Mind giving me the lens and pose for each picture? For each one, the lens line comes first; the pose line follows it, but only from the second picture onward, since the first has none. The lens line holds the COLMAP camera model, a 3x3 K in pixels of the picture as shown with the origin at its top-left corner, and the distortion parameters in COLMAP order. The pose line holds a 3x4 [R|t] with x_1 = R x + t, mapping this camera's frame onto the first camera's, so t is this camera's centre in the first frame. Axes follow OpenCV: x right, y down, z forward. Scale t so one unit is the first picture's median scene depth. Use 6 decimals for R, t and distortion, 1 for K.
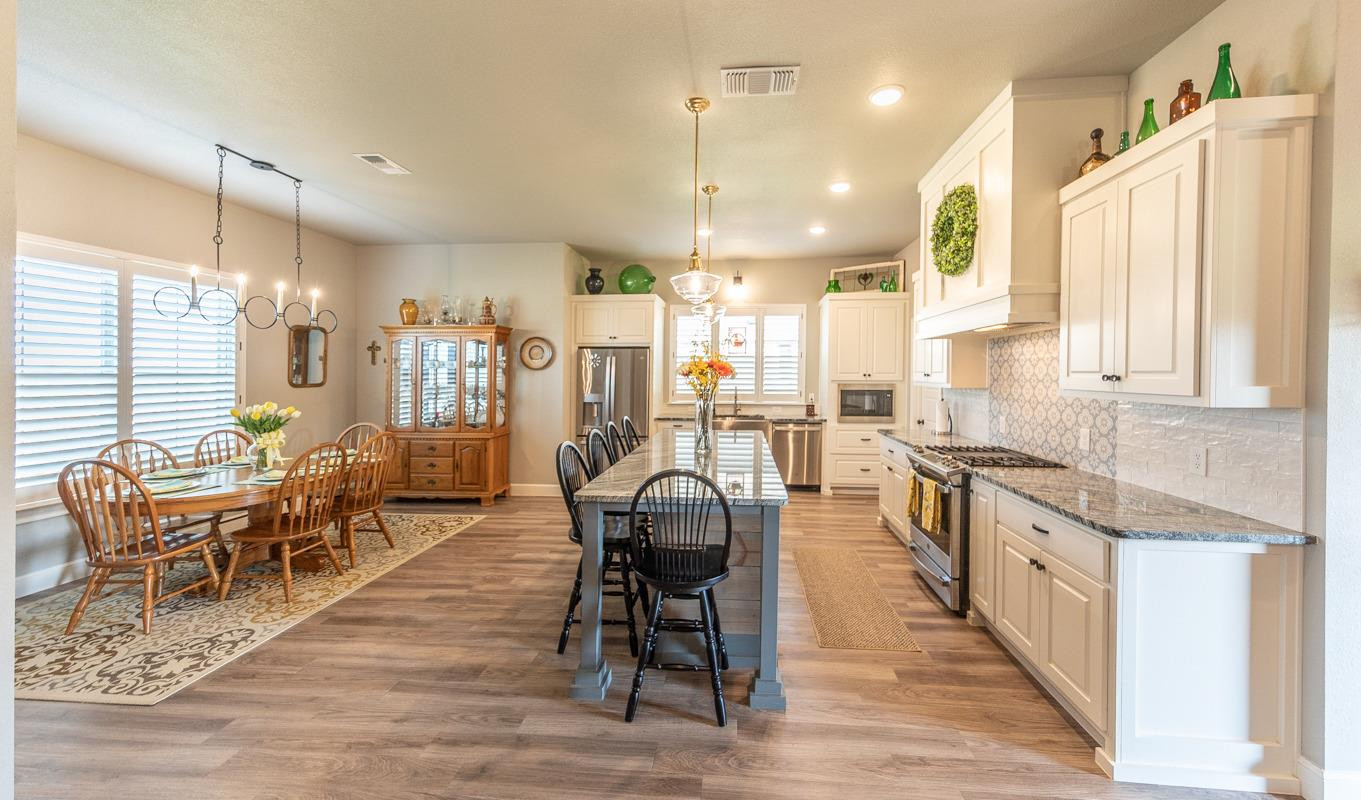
lens RADIAL K [[499.5, 0, 714.6], [0, 499.5, 379.0], [0, 0, 1]] dist [0.011086, -0.000203]
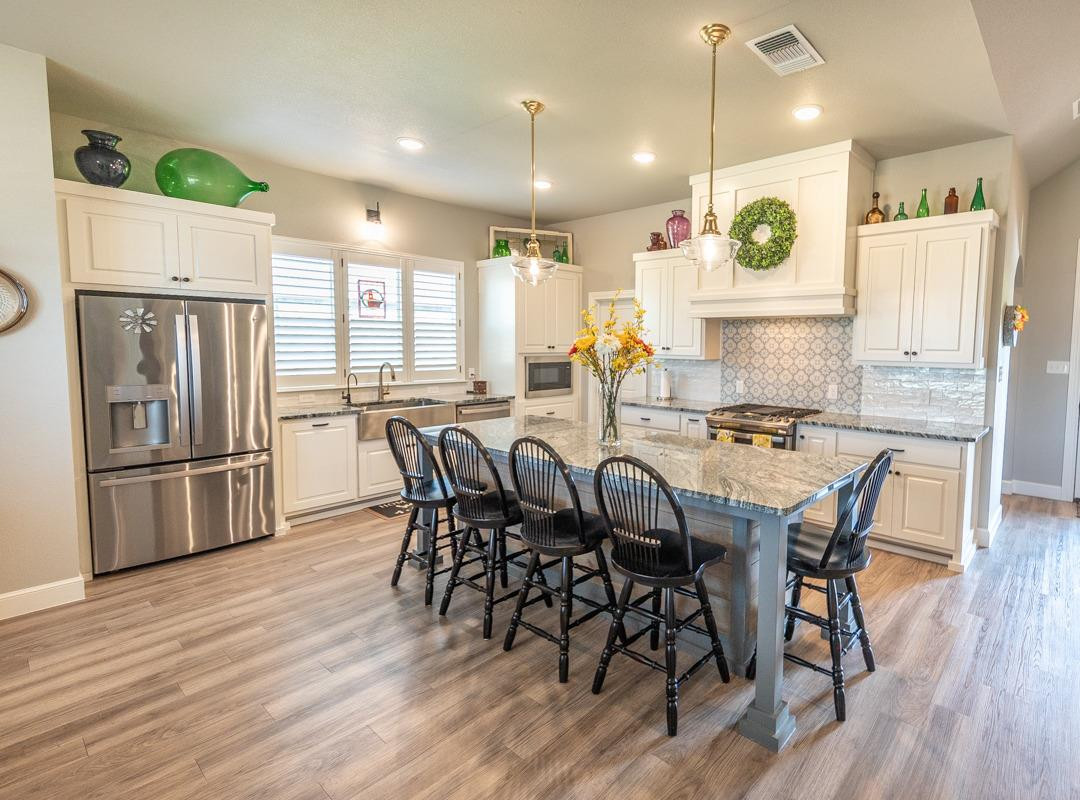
lens RADIAL K [[517.6, 0, 628.5], [0, 517.6, 385.9], [0, 0, 1]] dist [0.001288, -0.001841]
pose [[0.562901, -0.066636, 0.823834, -0.597146], [0.001988, 0.996851, 0.079272, -0.016467], [-0.826522, -0.042984, 0.561261, 0.413916]]
